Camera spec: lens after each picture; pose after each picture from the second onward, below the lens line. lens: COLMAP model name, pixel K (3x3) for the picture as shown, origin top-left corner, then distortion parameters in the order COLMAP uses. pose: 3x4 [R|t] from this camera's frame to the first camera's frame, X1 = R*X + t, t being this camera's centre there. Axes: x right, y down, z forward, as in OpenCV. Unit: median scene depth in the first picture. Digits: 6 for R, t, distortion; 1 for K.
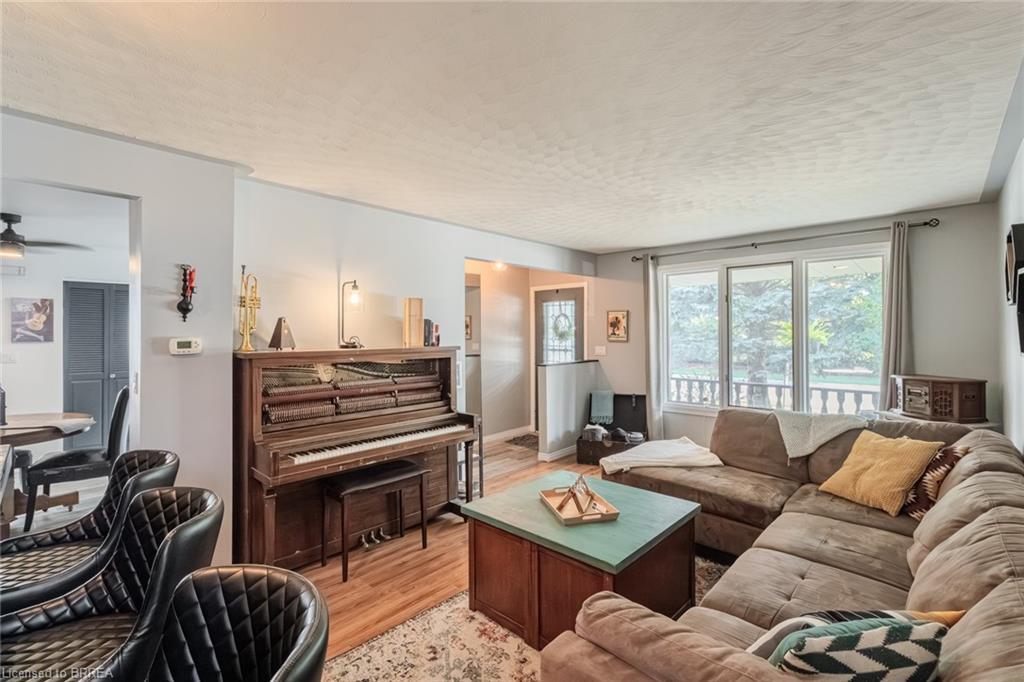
lens RADIAL K [[457.2, 0, 511.6], [0, 457.2, 334.0], [0, 0, 1]] dist [0.008001, -0.004053]
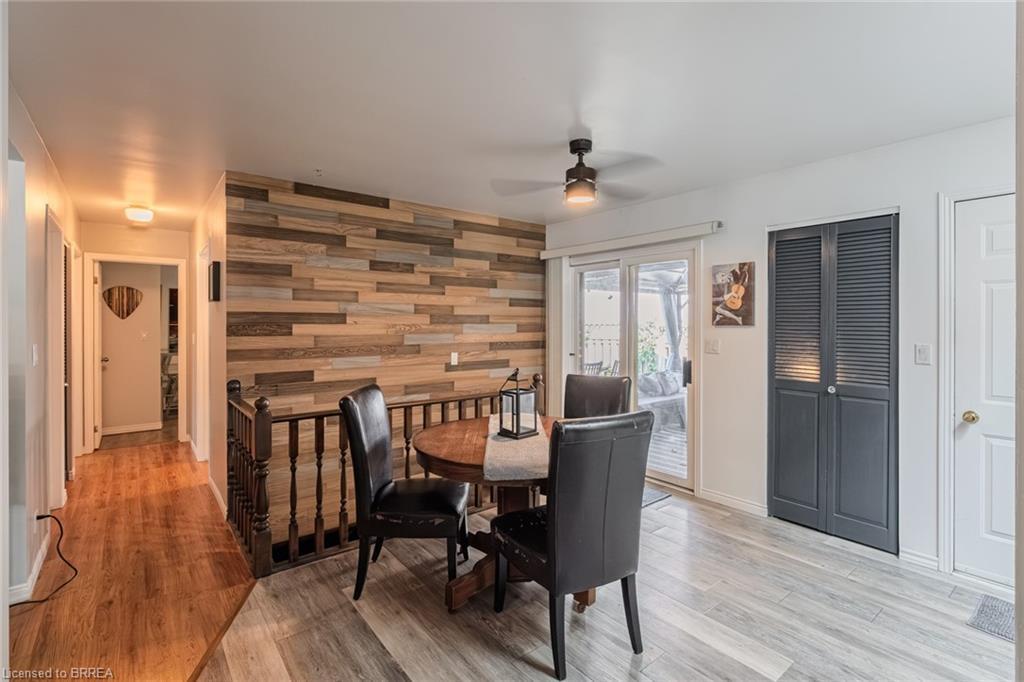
lens RADIAL K [[482.6, 0, 514.7], [0, 482.6, 332.1], [0, 0, 1]] dist [-0.001834, -0.000005]
pose [[-0.134093, 0.024010, -0.990678, -0.267550], [-0.001868, 0.999699, 0.024481, 0.009910], [0.990967, 0.005134, -0.134008, 0.782025]]
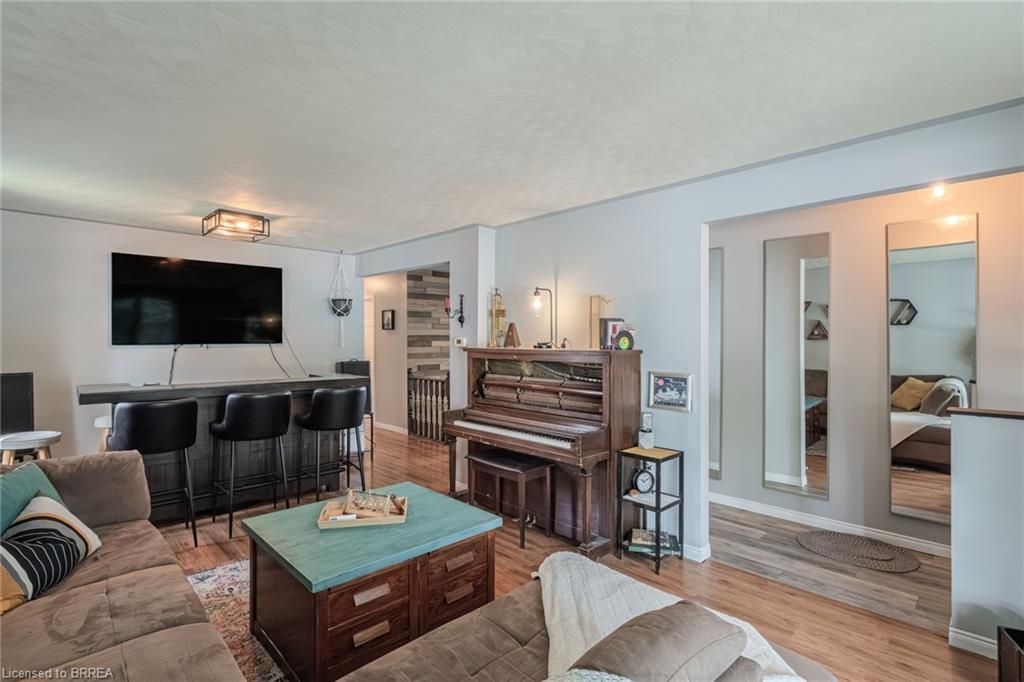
lens RADIAL K [[482.6, 0, 509.9], [0, 482.6, 341.9], [0, 0, 1]] dist [-0.001834, -0.000005]
pose [[-0.039812, 0.011186, -0.999145, 0.548994], [-0.001999, 0.999934, 0.011275, 0.001660], [0.999205, 0.002446, -0.039787, 0.642352]]
